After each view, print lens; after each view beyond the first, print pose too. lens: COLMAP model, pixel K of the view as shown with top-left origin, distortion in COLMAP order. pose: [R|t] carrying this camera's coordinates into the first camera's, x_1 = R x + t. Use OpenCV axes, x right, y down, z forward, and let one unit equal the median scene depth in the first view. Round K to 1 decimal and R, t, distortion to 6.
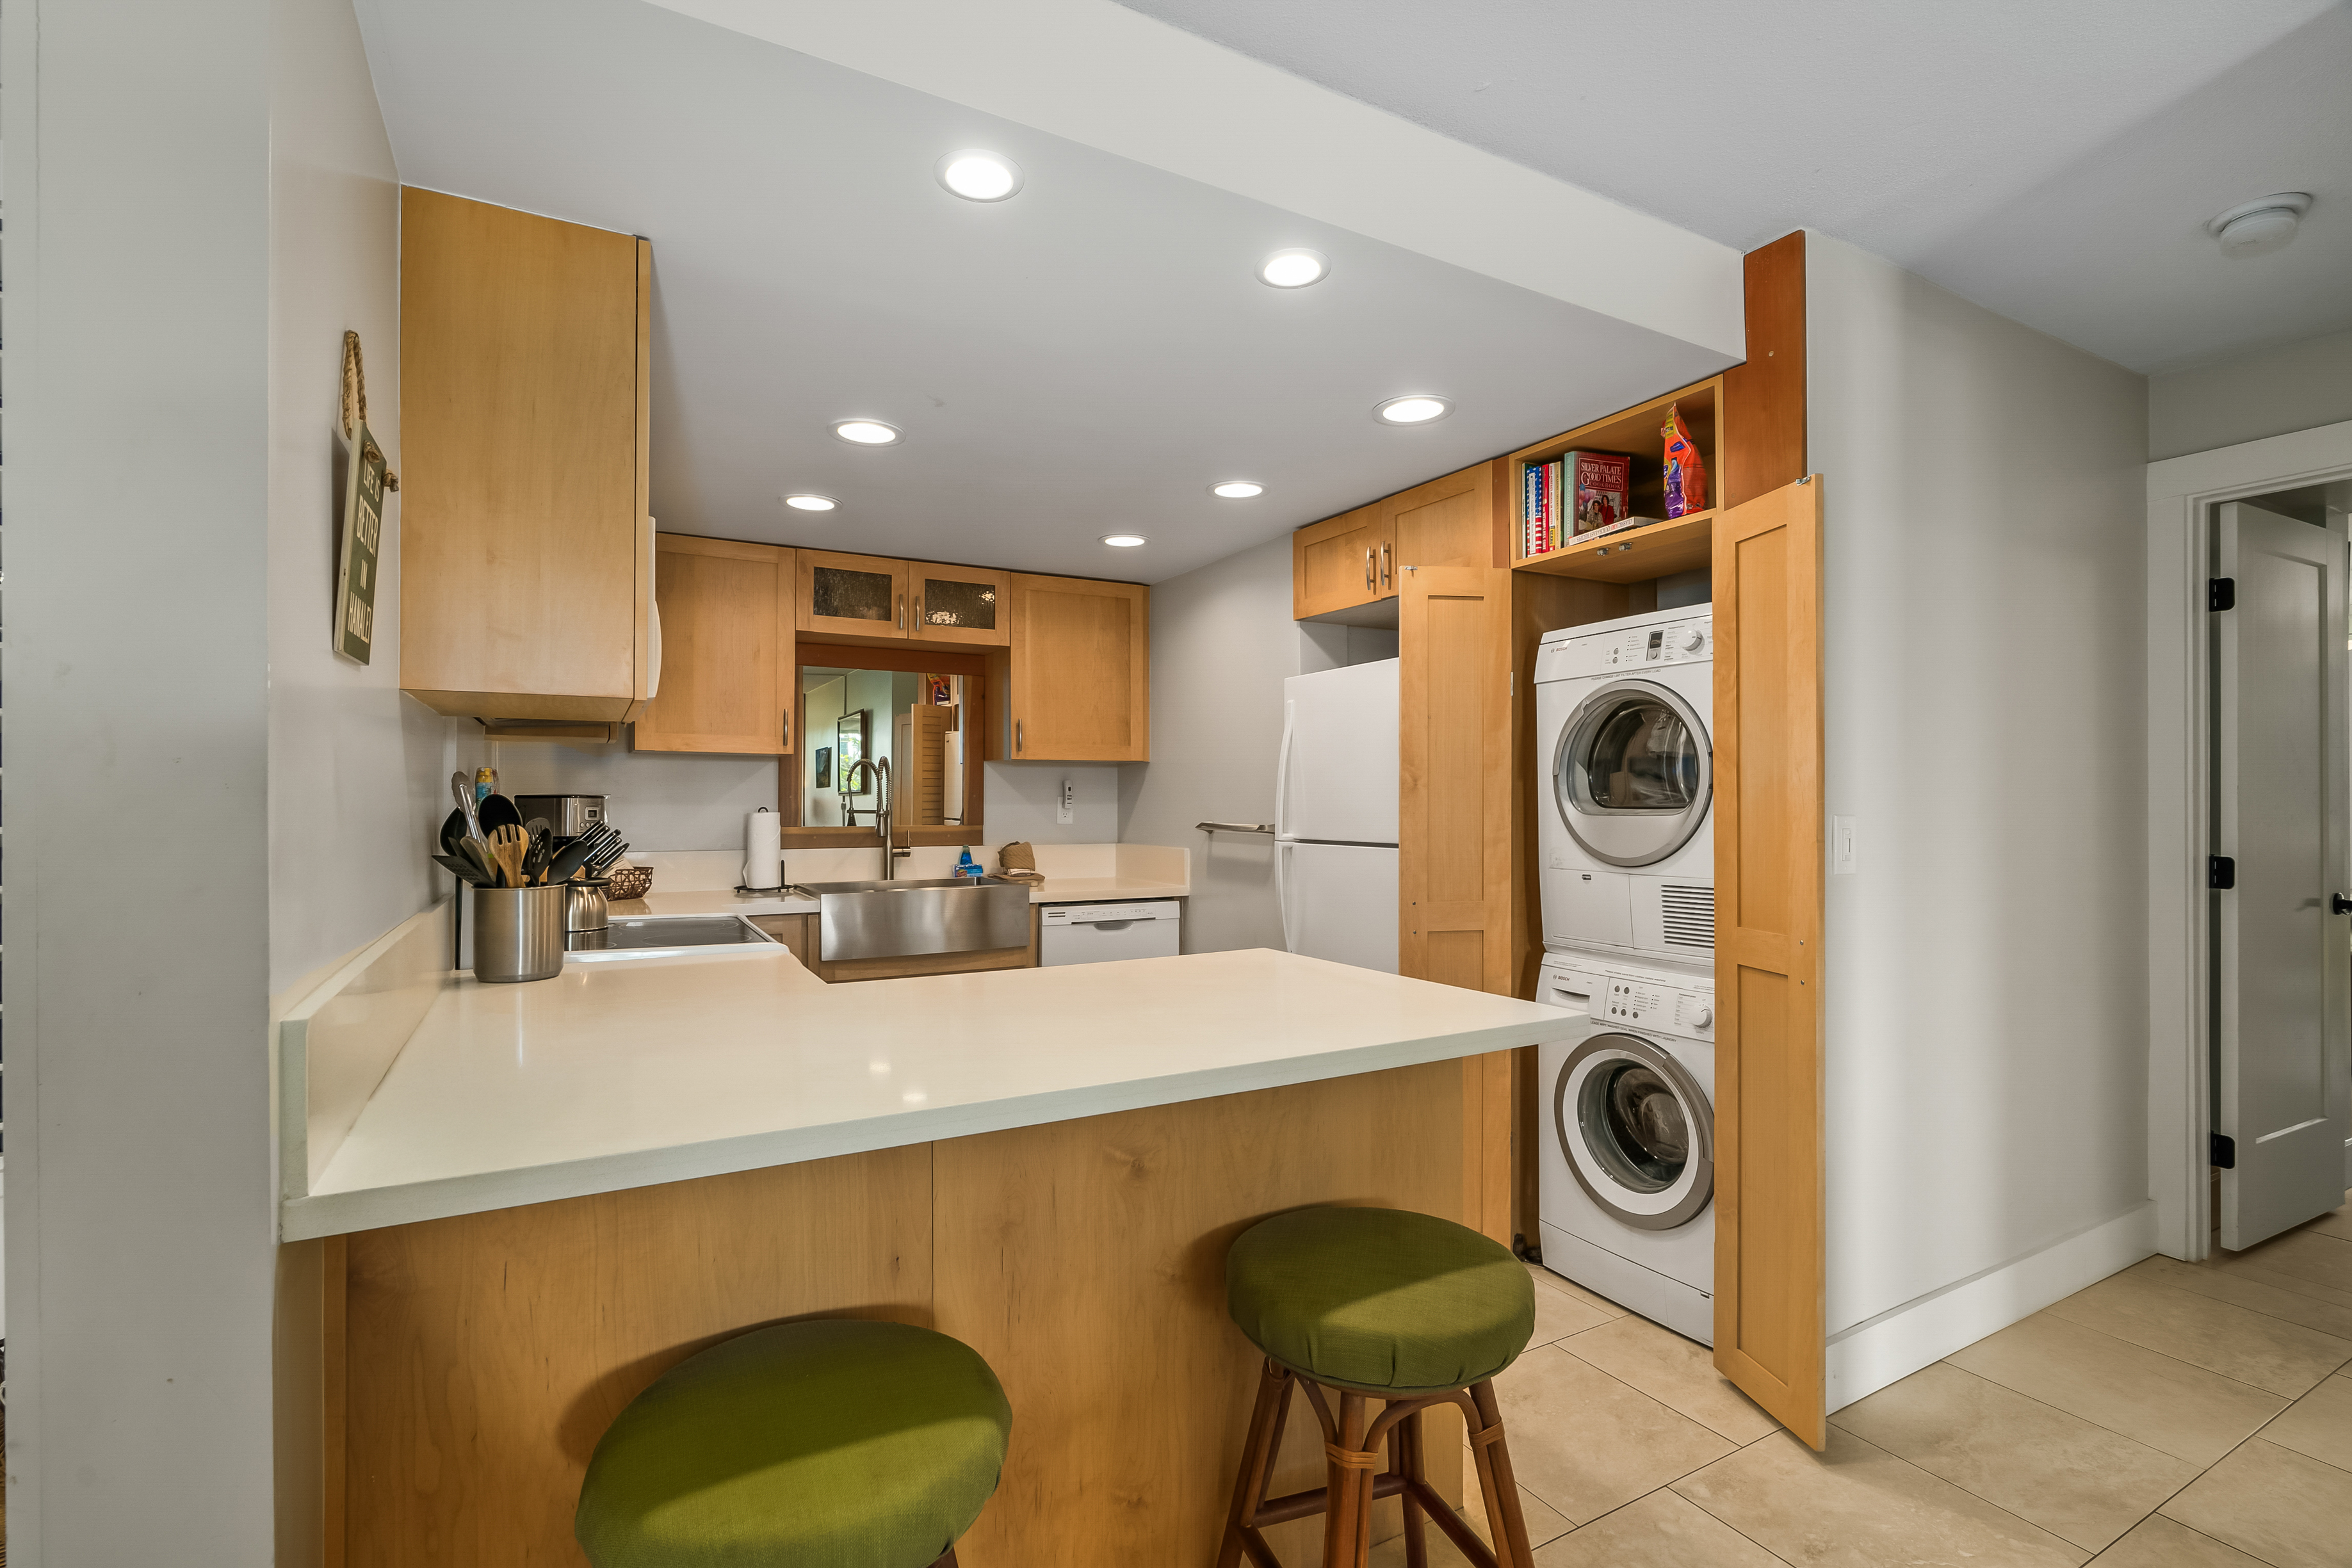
lens RADIAL K [[1070.9, 0, 1163.0], [0, 1070.9, 791.9], [0, 0, 1]] dist [-0.005502, 0.001774]
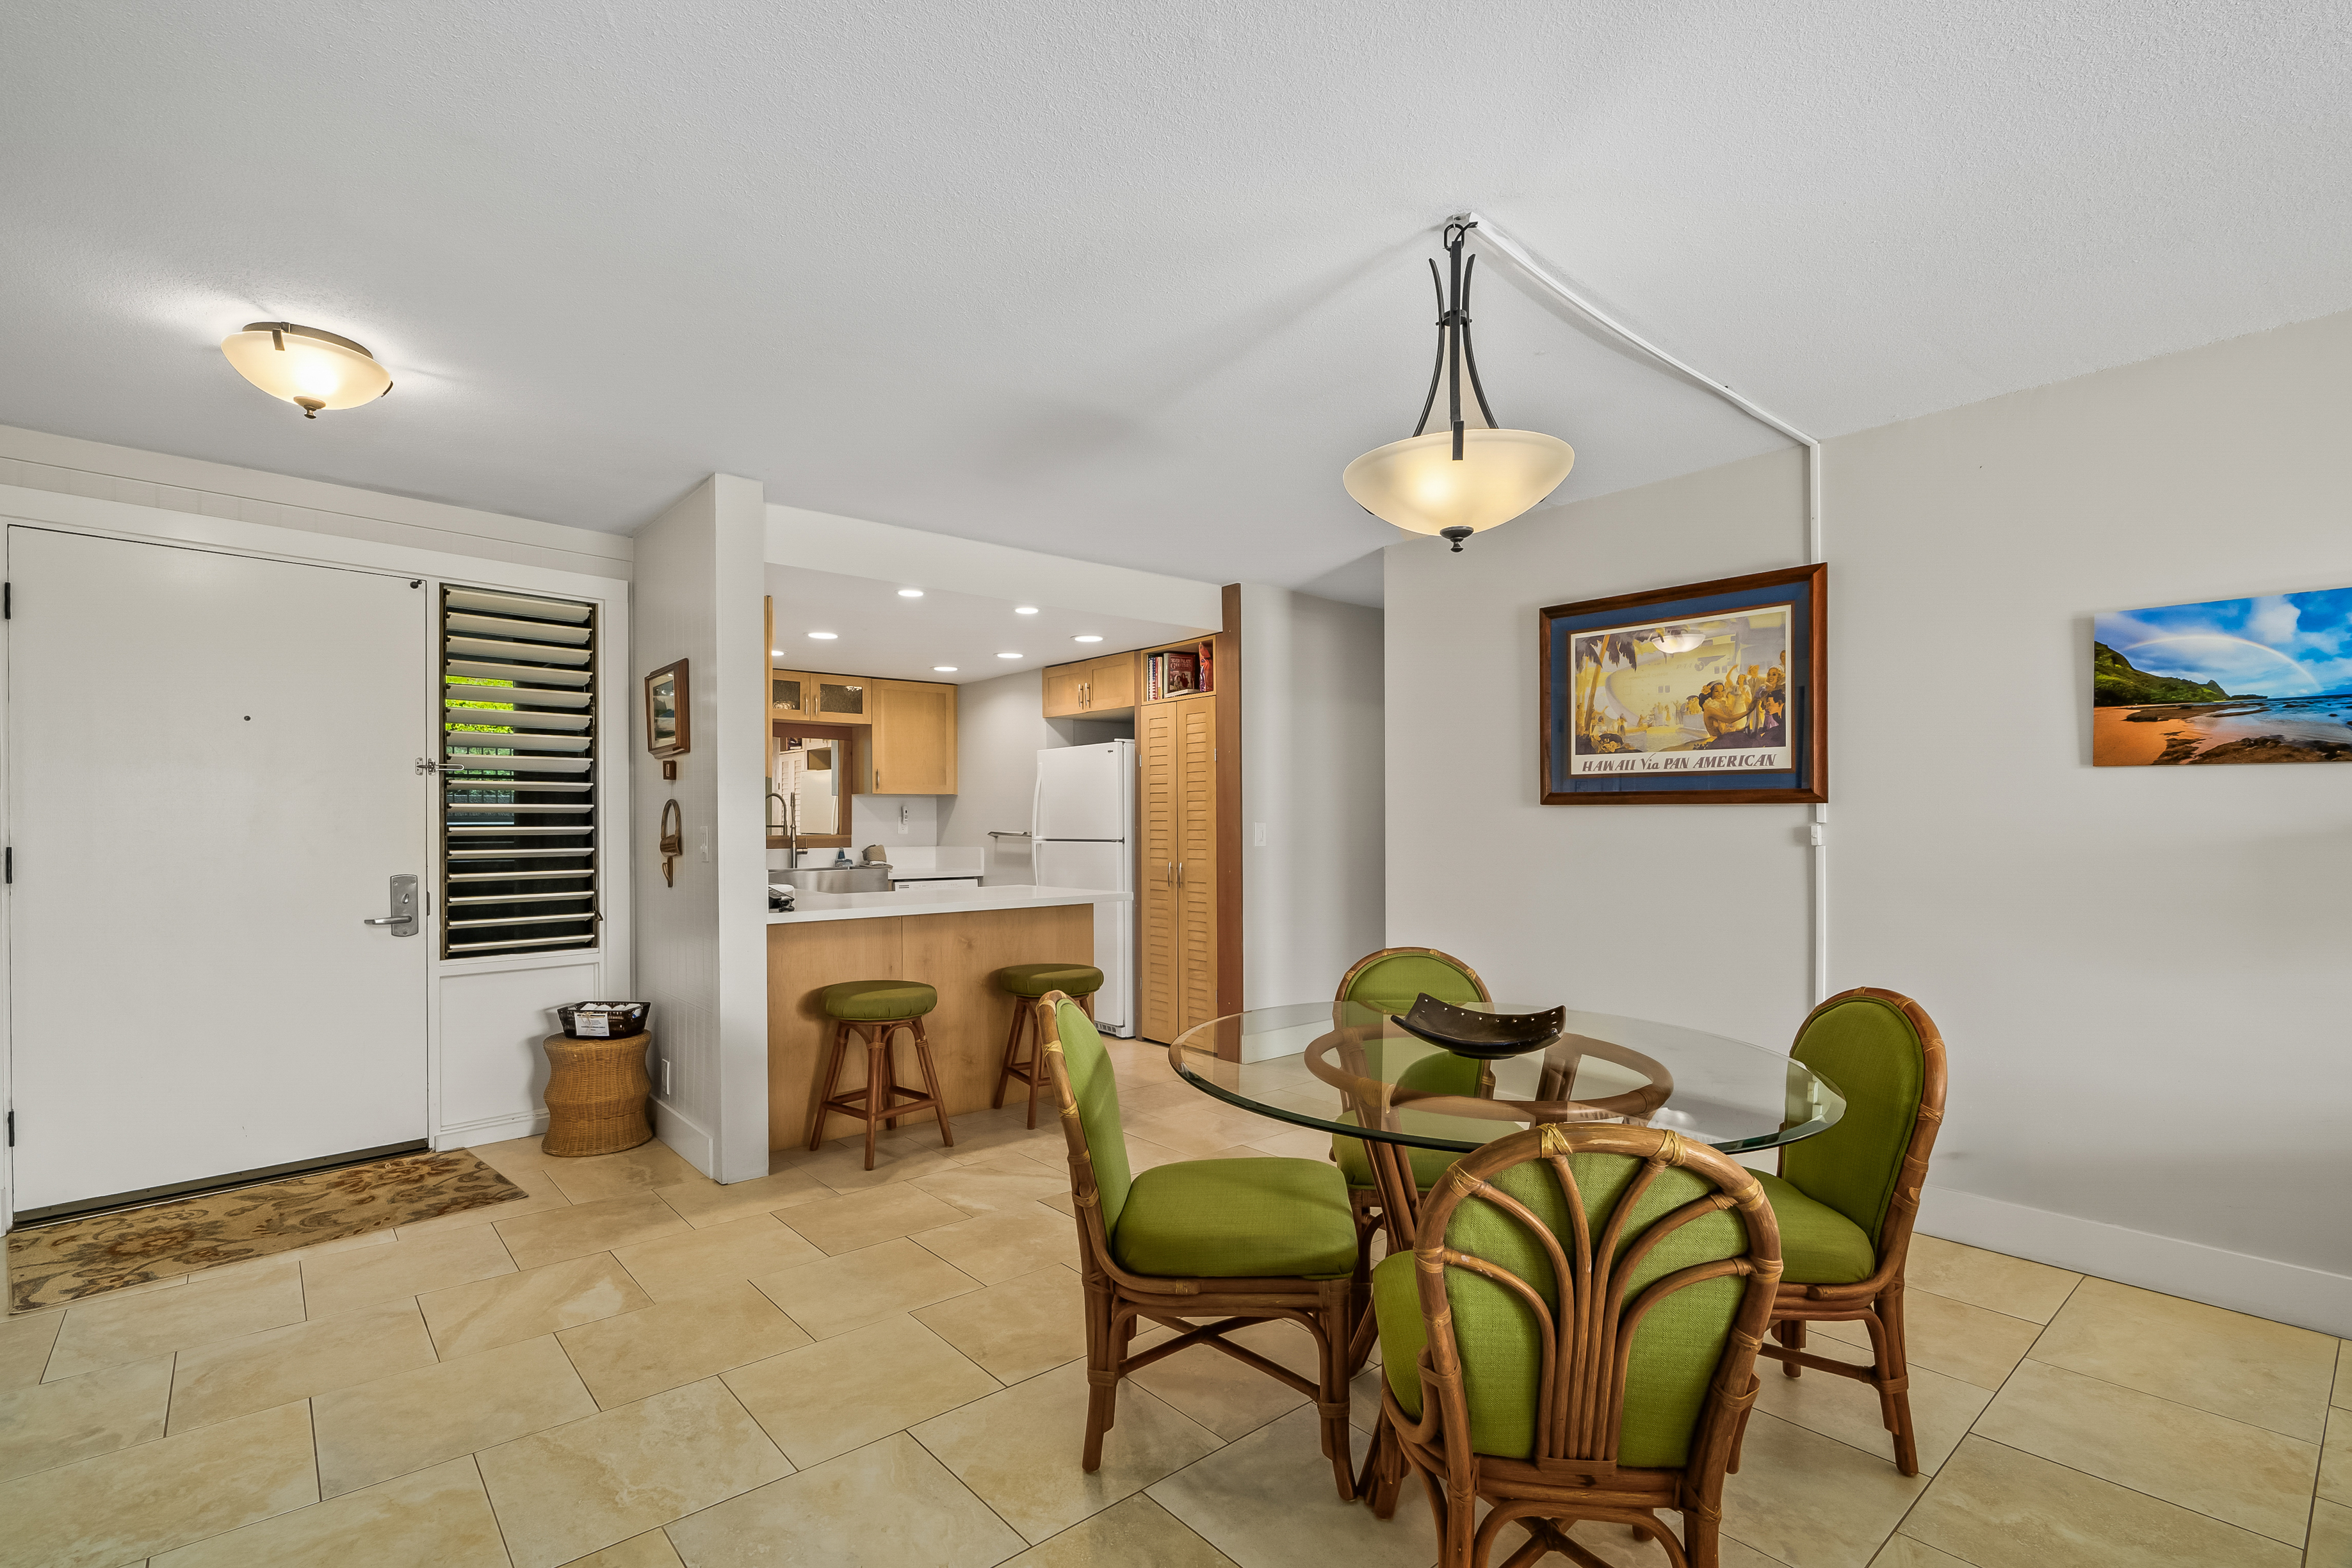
lens RADIAL K [[1070.9, 0, 1158.2], [0, 1070.9, 825.4], [0, 0, 1]] dist [-0.005502, 0.001774]
pose [[0.981486, -0.003374, 0.191503, -0.032152], [0.001315, 0.999940, 0.010878, 0.001040], [-0.191528, -0.010425, 0.981432, -0.805116]]
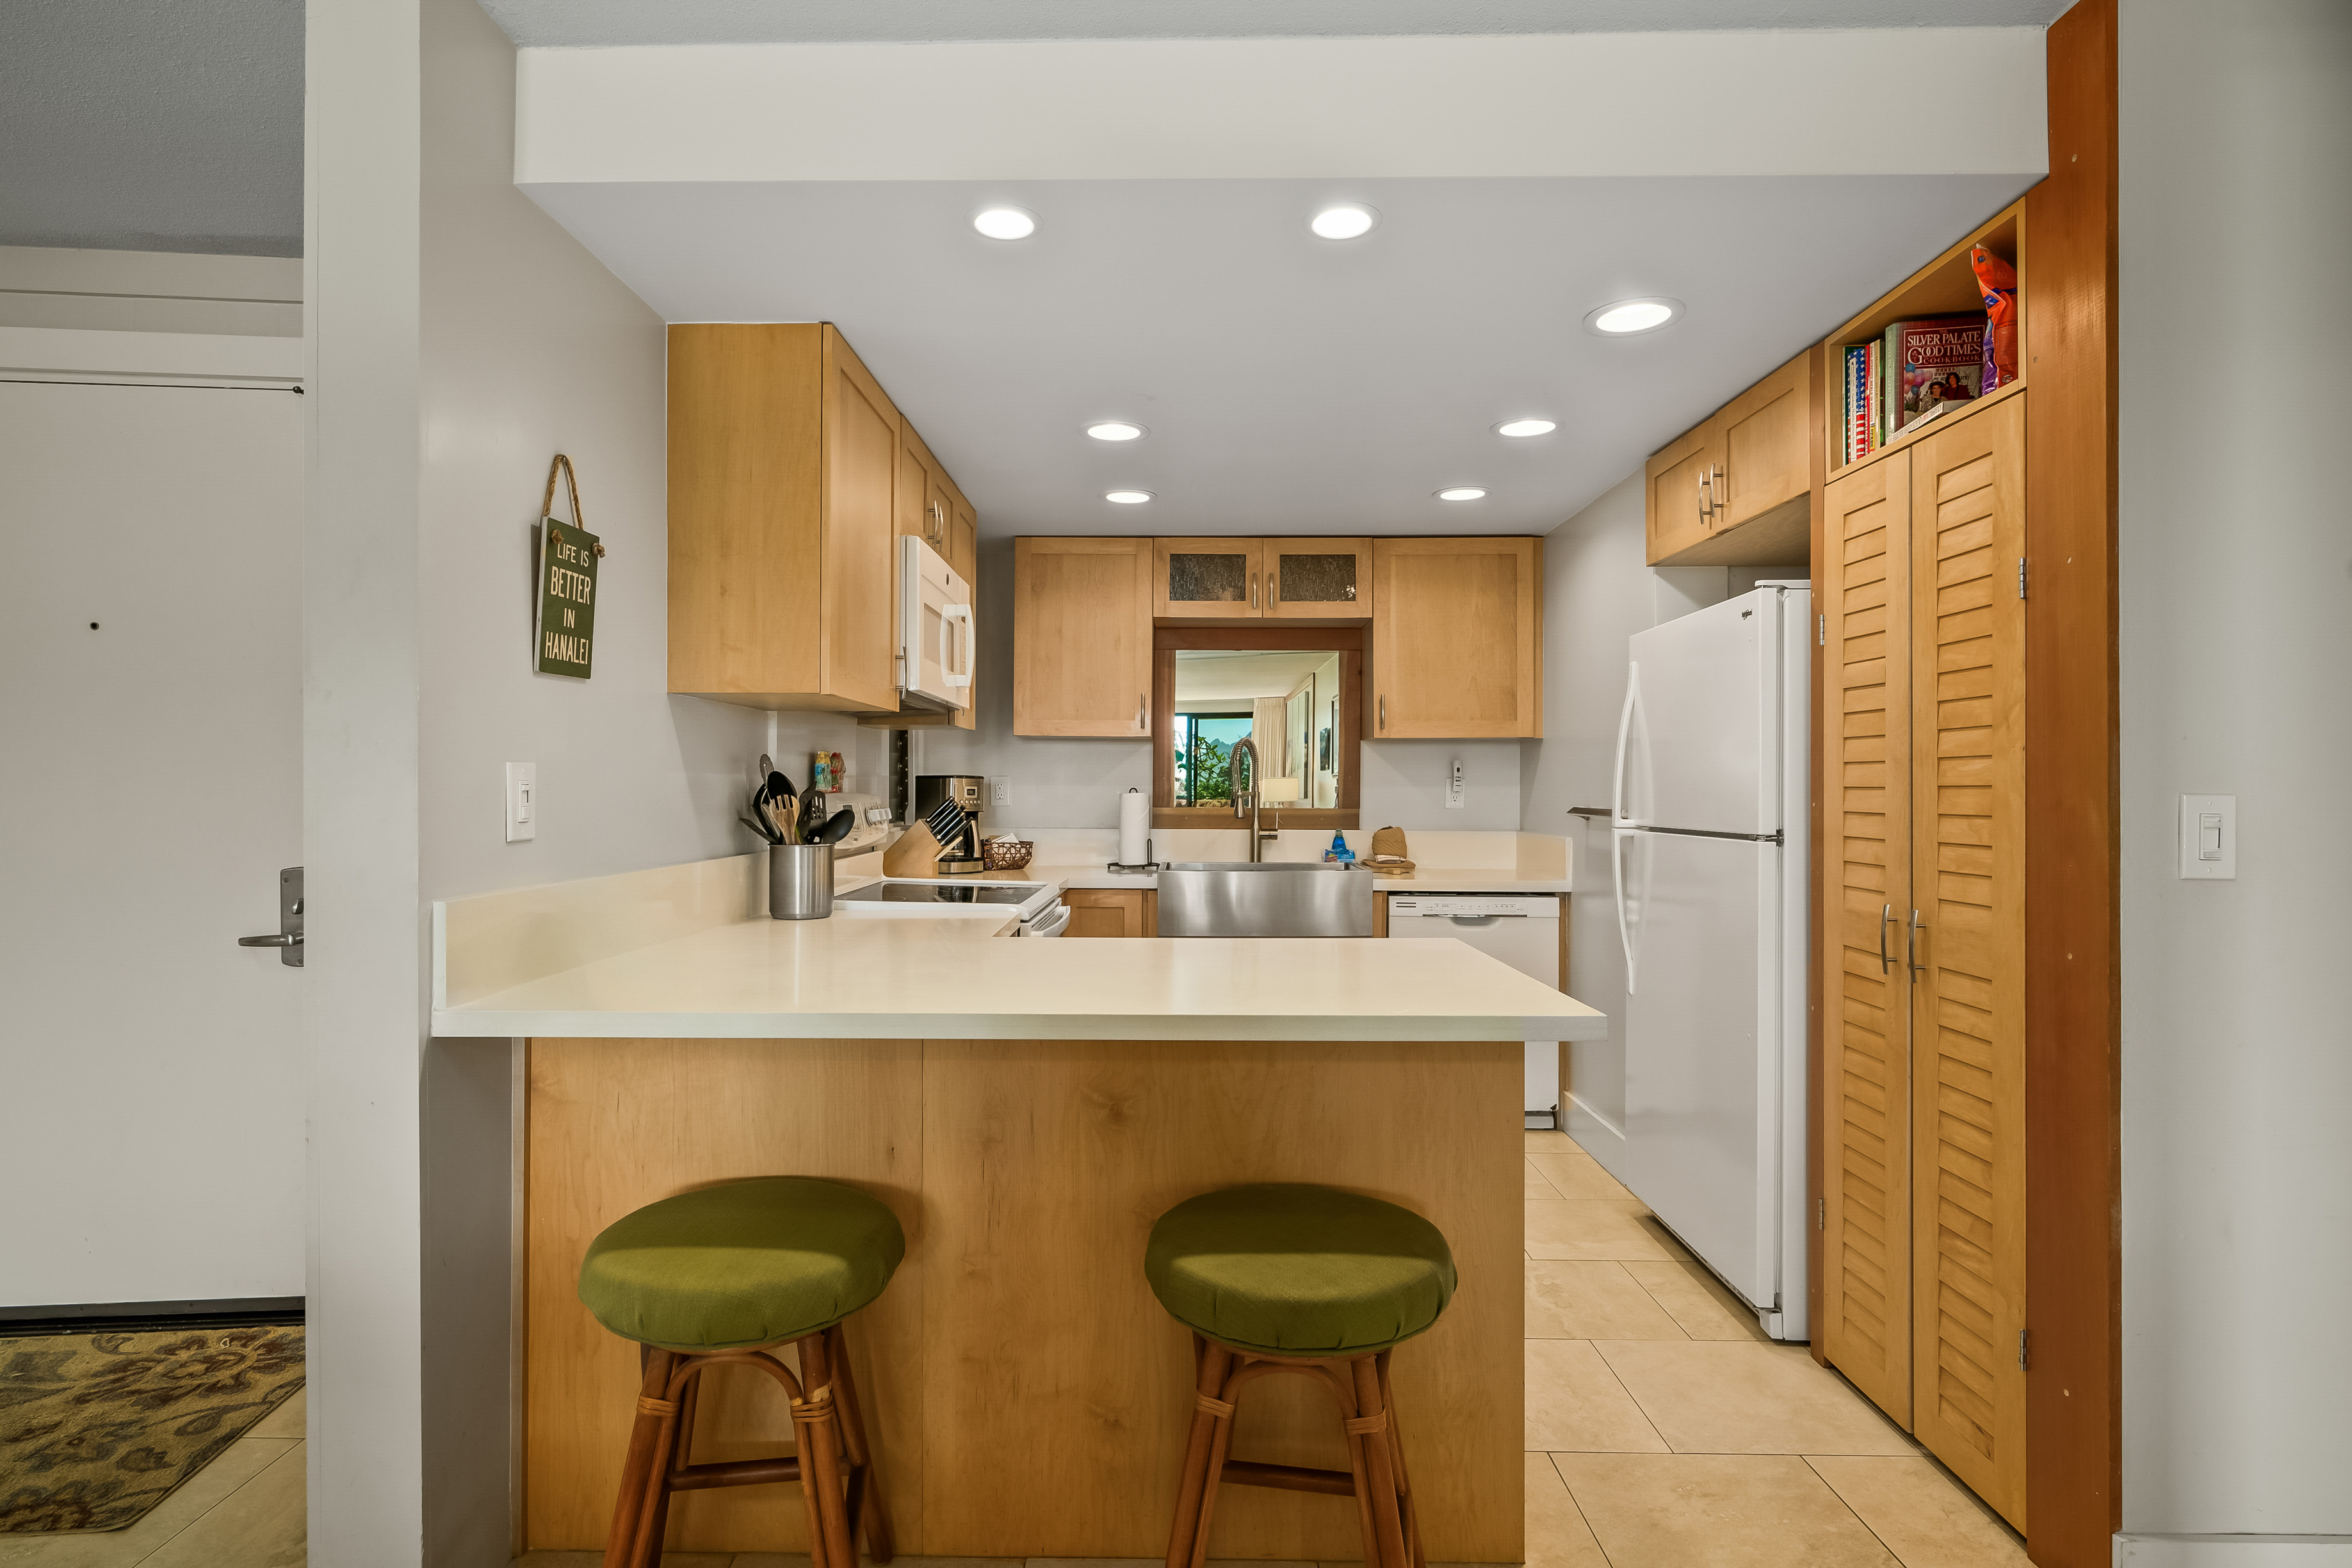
lens RADIAL K [[1211.8, 0, 1162.7], [0, 1211.8, 783.3], [0, 0, 1]] dist [0.001257, 0.000256]
pose [[0.867493, 0.000981, -0.497449, 0.266455], [0.000713, 0.999995, 0.003215, 0.006671], [0.497449, -0.003144, 0.867487, -0.014634]]
